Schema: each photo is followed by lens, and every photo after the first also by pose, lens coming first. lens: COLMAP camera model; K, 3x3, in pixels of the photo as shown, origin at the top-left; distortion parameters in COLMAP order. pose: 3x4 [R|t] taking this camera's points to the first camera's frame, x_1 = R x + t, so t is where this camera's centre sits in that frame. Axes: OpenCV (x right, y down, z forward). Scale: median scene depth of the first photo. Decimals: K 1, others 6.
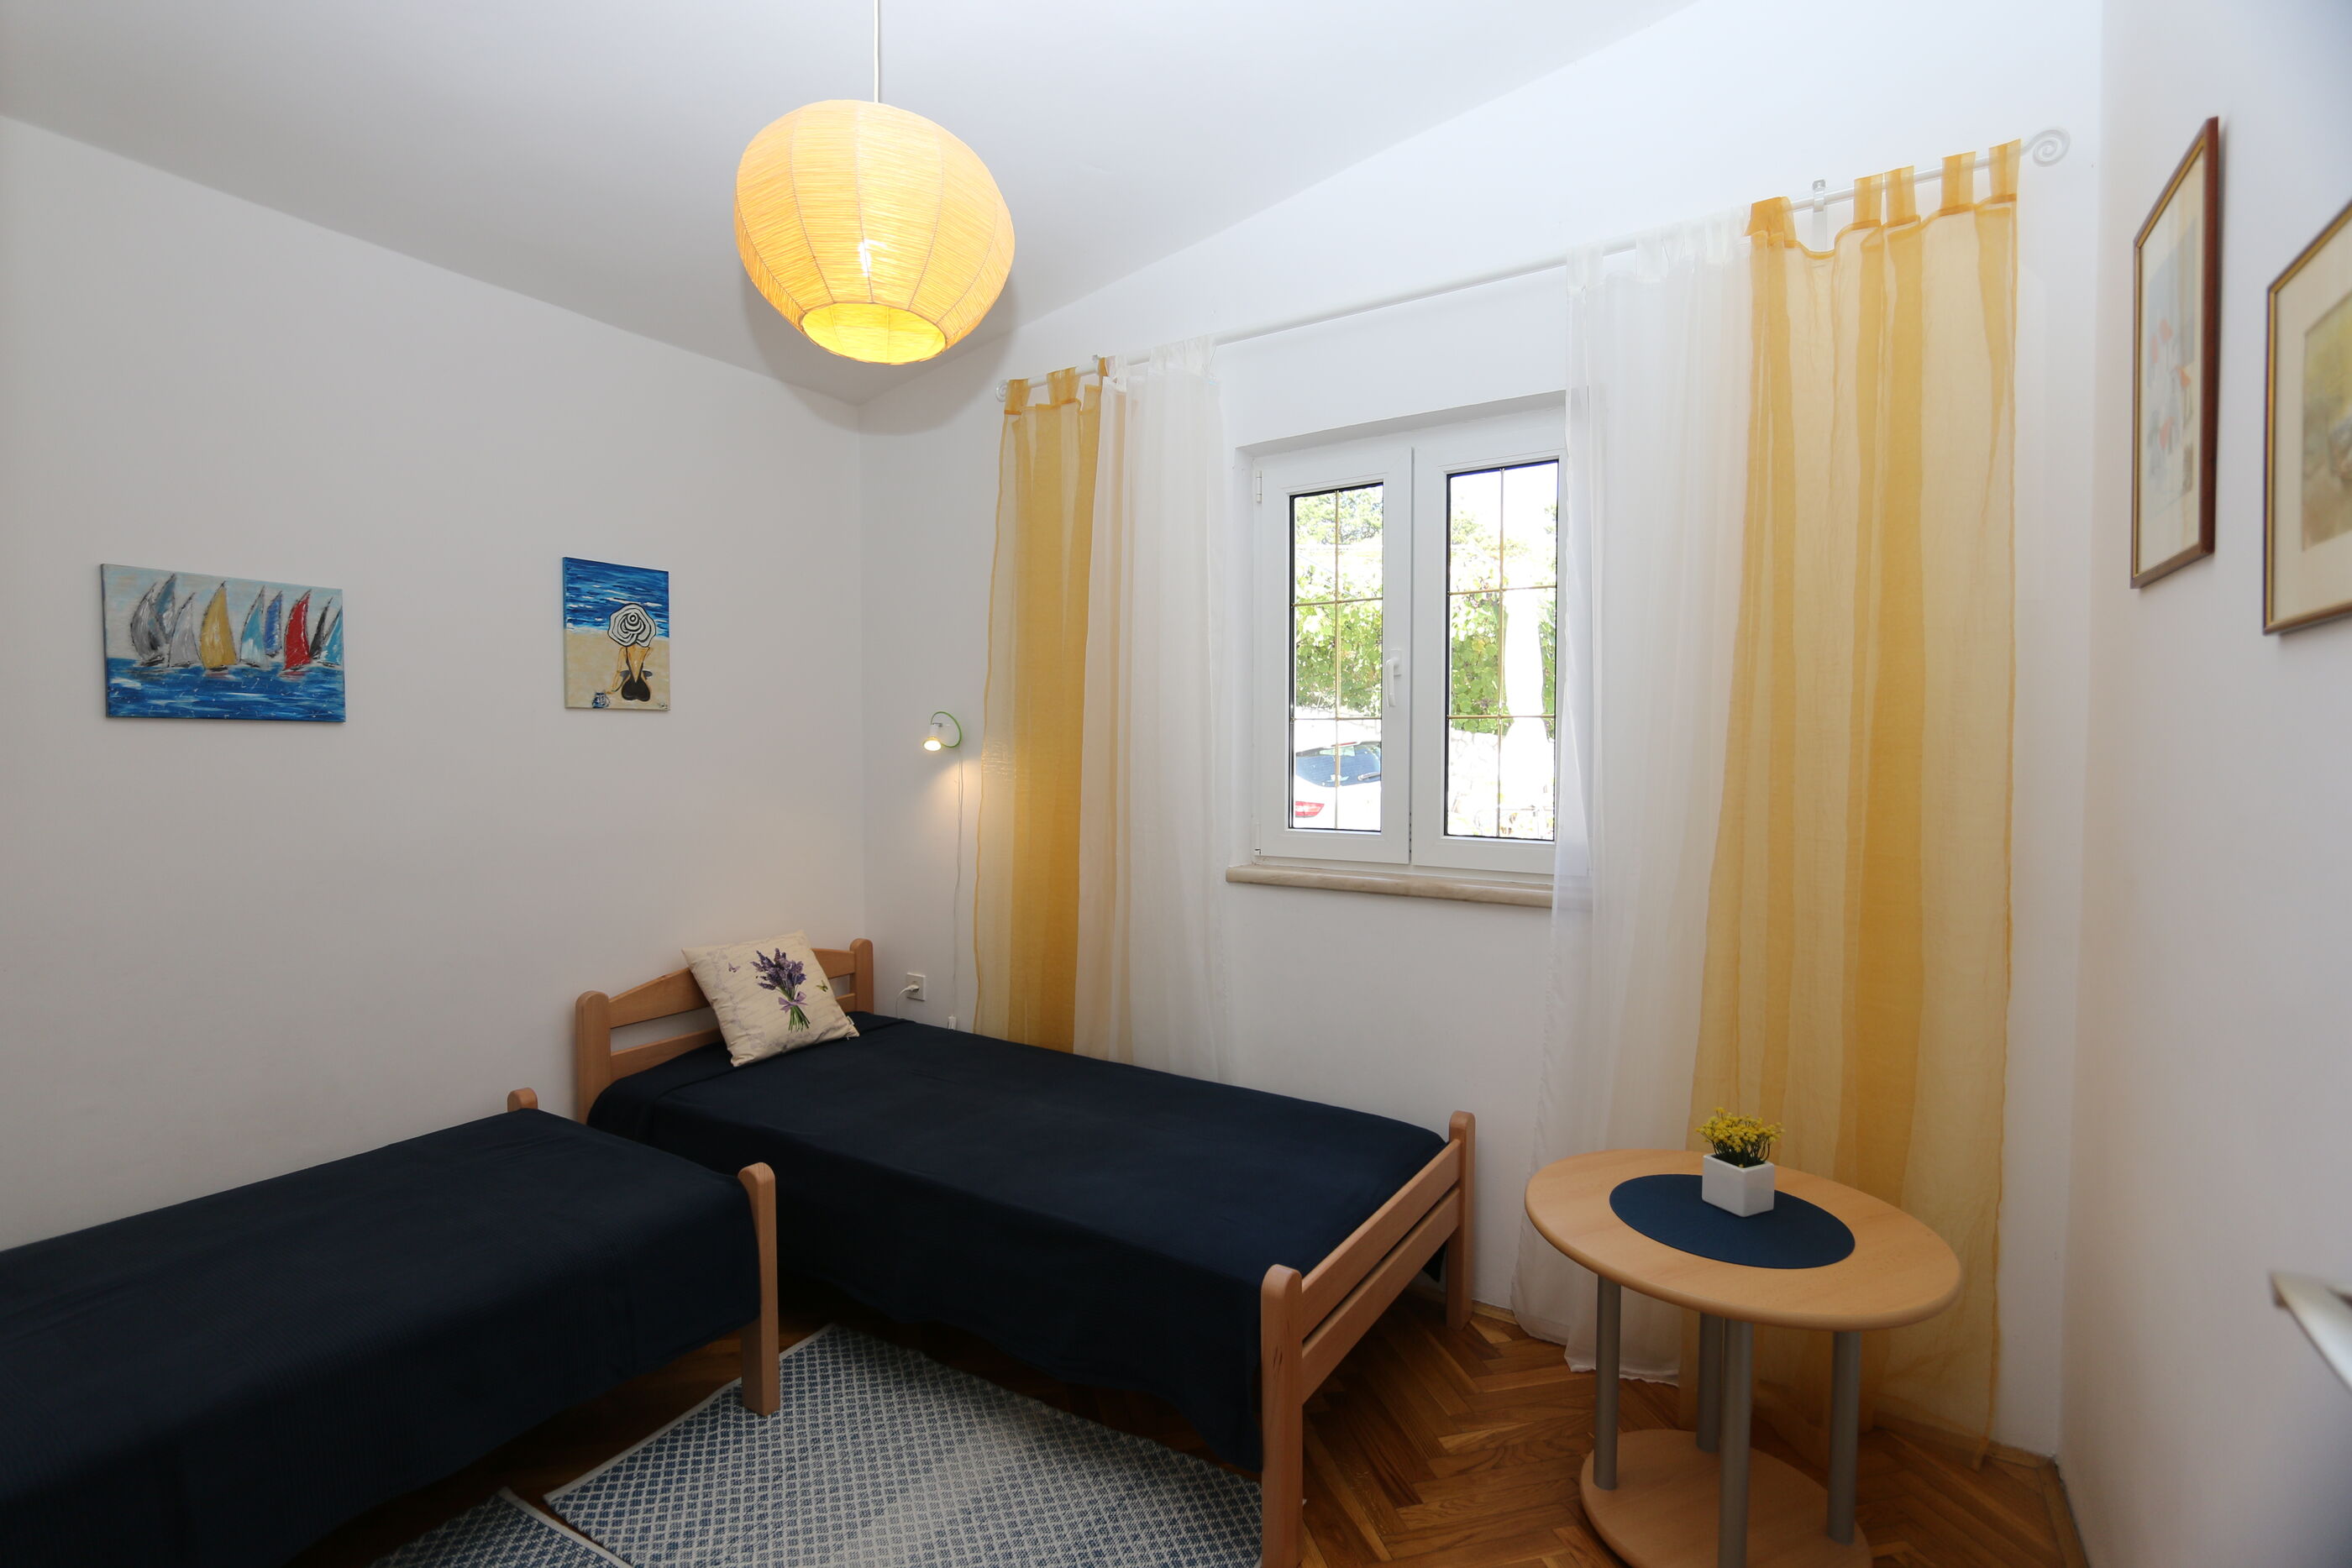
lens RADIAL K [[1072.2, 0, 1179.5], [0, 1072.2, 786.6], [0, 0, 1]] dist [-0.014009, 0.003161]
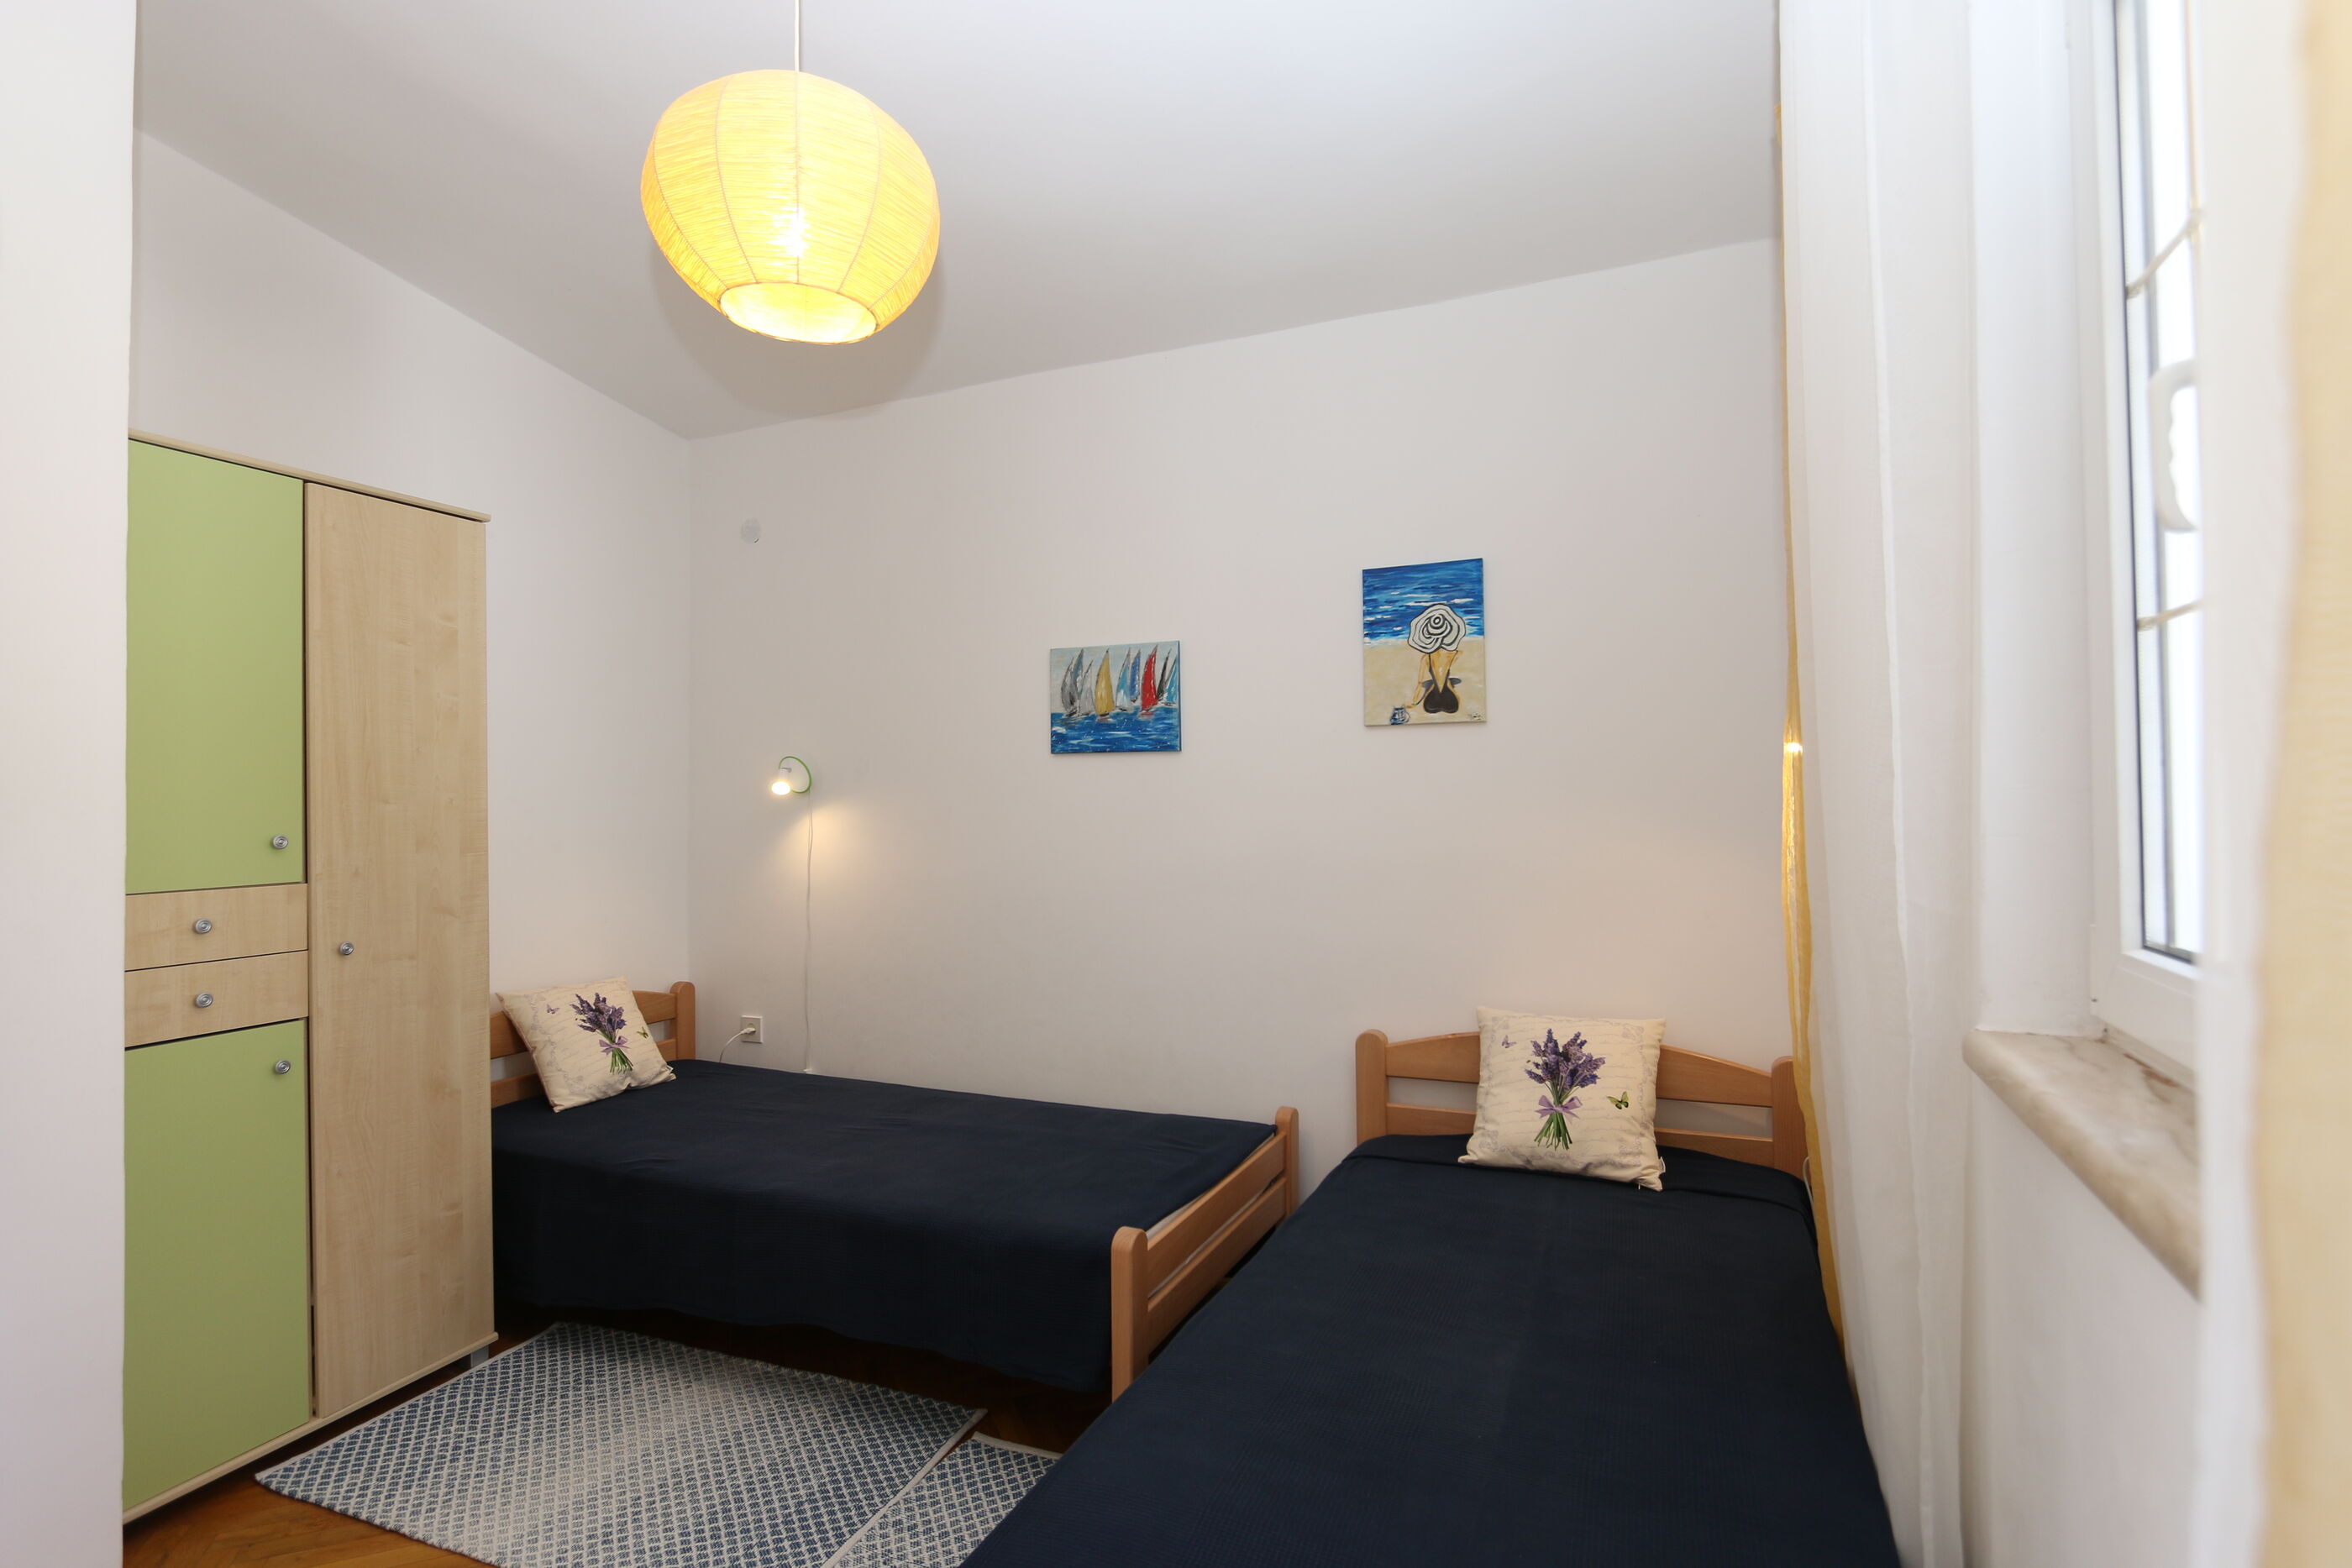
lens RADIAL K [[1123.1, 0, 1177.6], [0, 1123.1, 764.4], [0, 0, 1]] dist [-0.002840, -0.000090]
pose [[0.183107, -0.004093, -0.983084, 0.461456], [-0.008653, 0.999946, -0.005774, -0.038459], [0.983055, 0.009563, 0.183062, 0.775353]]
